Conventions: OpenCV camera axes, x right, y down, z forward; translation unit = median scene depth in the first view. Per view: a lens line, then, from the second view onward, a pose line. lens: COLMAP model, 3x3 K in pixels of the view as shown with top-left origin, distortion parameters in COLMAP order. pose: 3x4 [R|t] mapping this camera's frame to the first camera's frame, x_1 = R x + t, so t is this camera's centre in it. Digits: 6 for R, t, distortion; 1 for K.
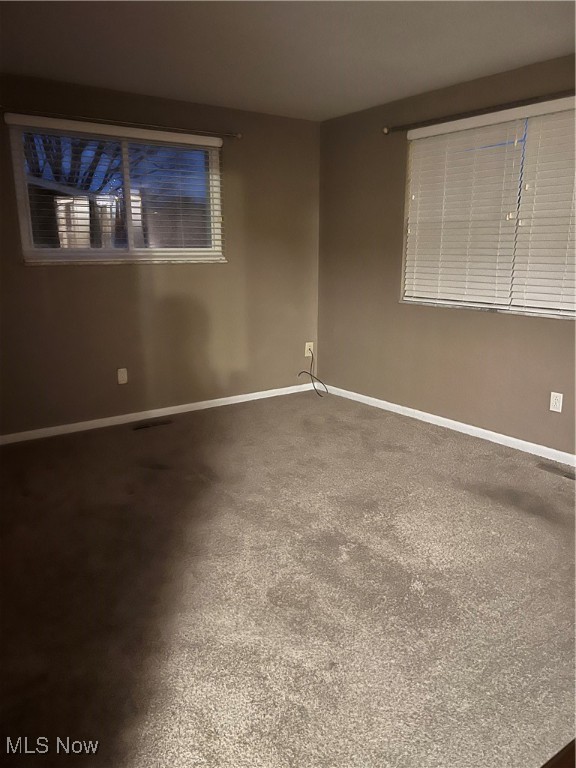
lens RADIAL K [[585.7, 0, 282.9], [0, 585.7, 395.1], [0, 0, 1]] dist [0.074157, -0.124950]
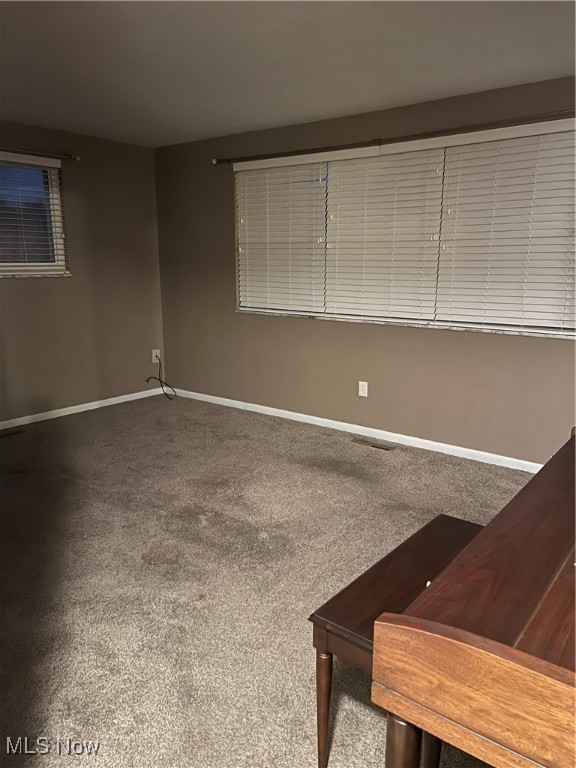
lens RADIAL K [[585.7, 0, 282.9], [0, 585.7, 395.1], [0, 0, 1]] dist [0.074157, -0.124950]
pose [[0.962685, -0.056946, 0.264566, -0.035023], [0.060954, 0.998116, -0.006955, 0.024530], [-0.263672, 0.022822, 0.964342, -0.167440]]
